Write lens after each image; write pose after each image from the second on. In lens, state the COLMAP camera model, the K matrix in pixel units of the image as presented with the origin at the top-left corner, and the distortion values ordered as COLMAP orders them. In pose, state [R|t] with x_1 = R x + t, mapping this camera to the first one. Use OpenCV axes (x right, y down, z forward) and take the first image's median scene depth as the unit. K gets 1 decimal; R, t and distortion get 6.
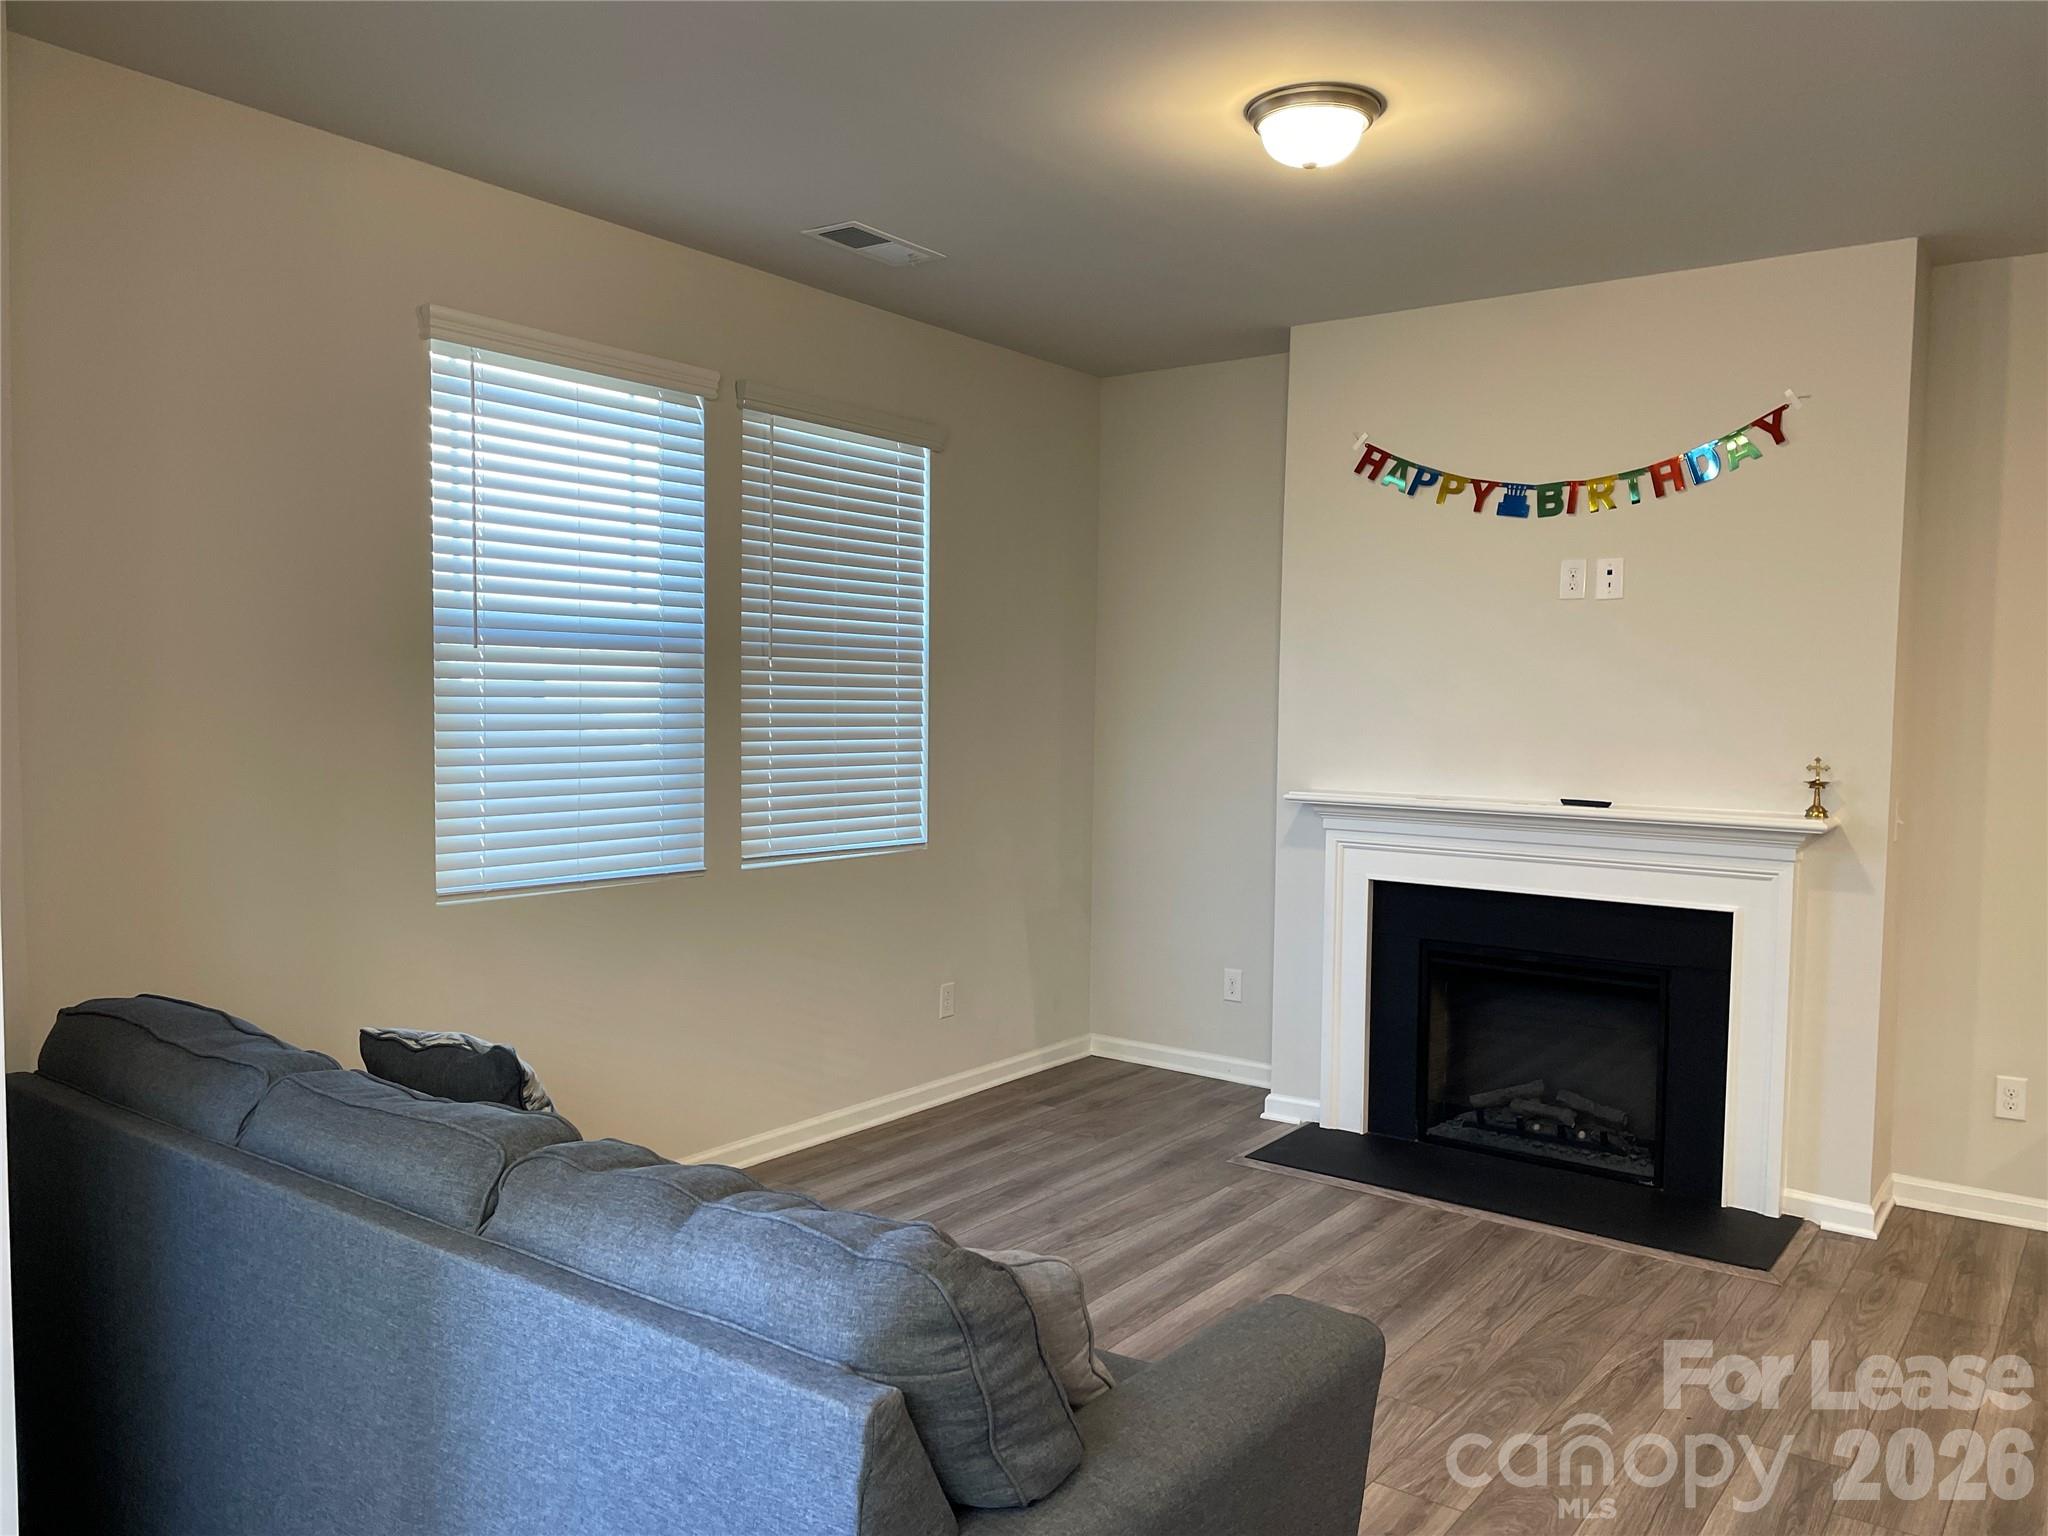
lens RADIAL K [[1538.9, 0, 1021.3], [0, 1538.9, 781.8], [0, 0, 1]] dist [0.085635, -0.110766]
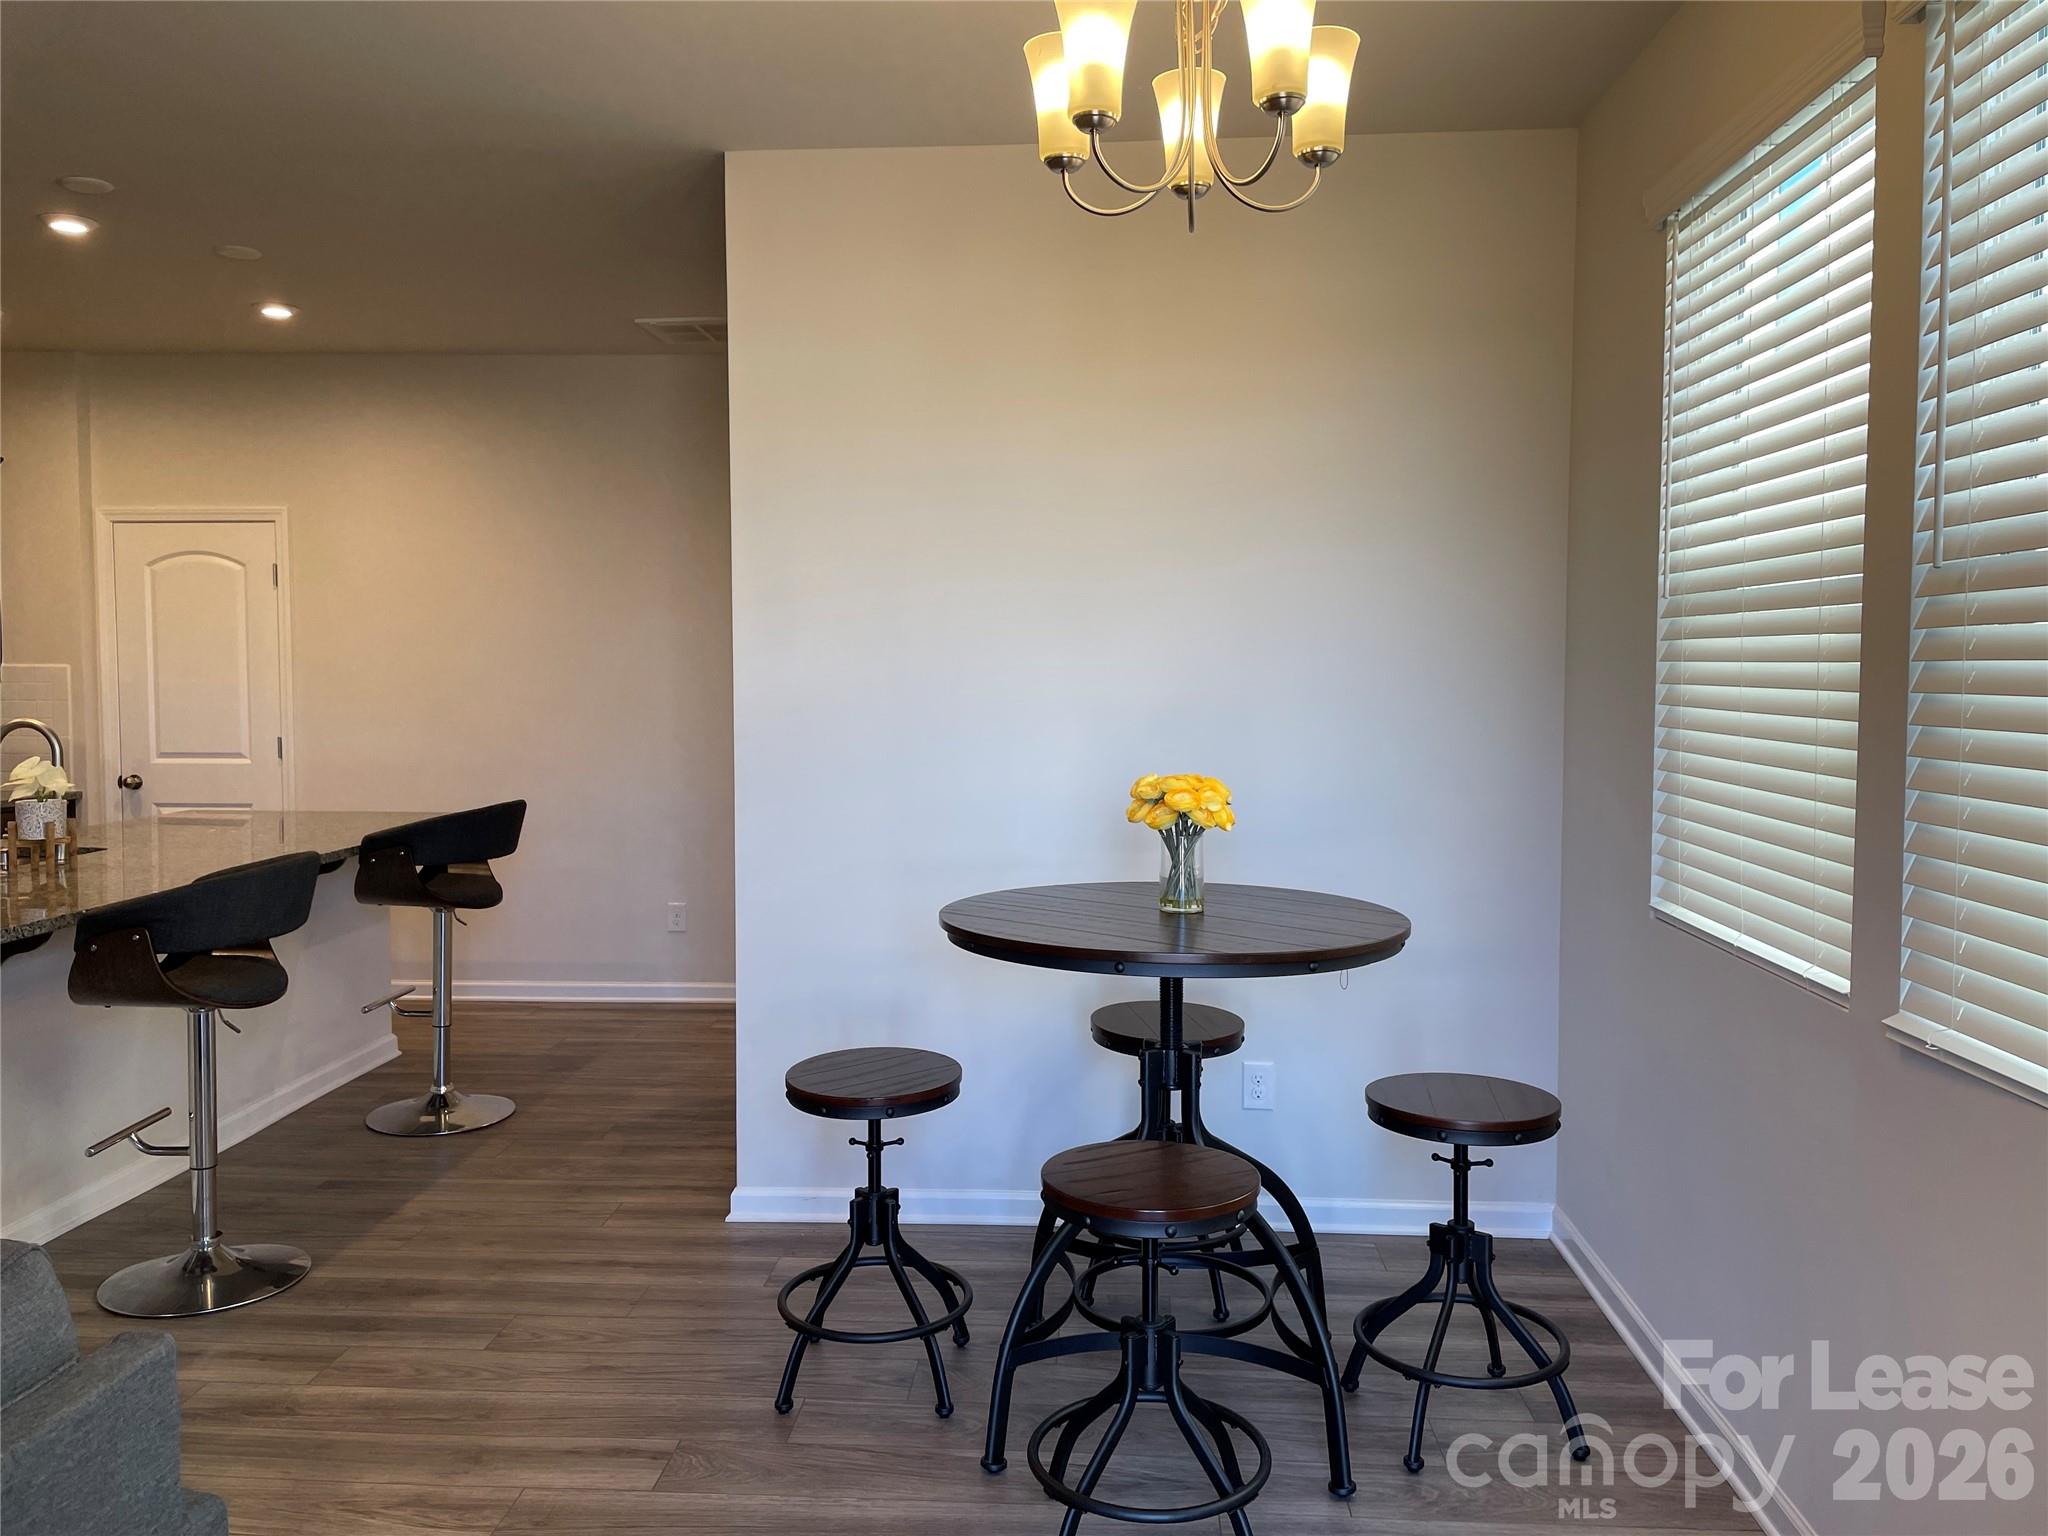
lens RADIAL K [[1609.1, 0, 1024.0], [0, 1609.1, 768.0], [0, 0, 1]] dist [0.003285, -0.001135]
pose [[-0.549888, -0.064419, 0.832751, -0.412509], [0.038273, 0.994031, 0.102168, -0.016071], [-0.834361, 0.088053, -0.544140, 0.353007]]
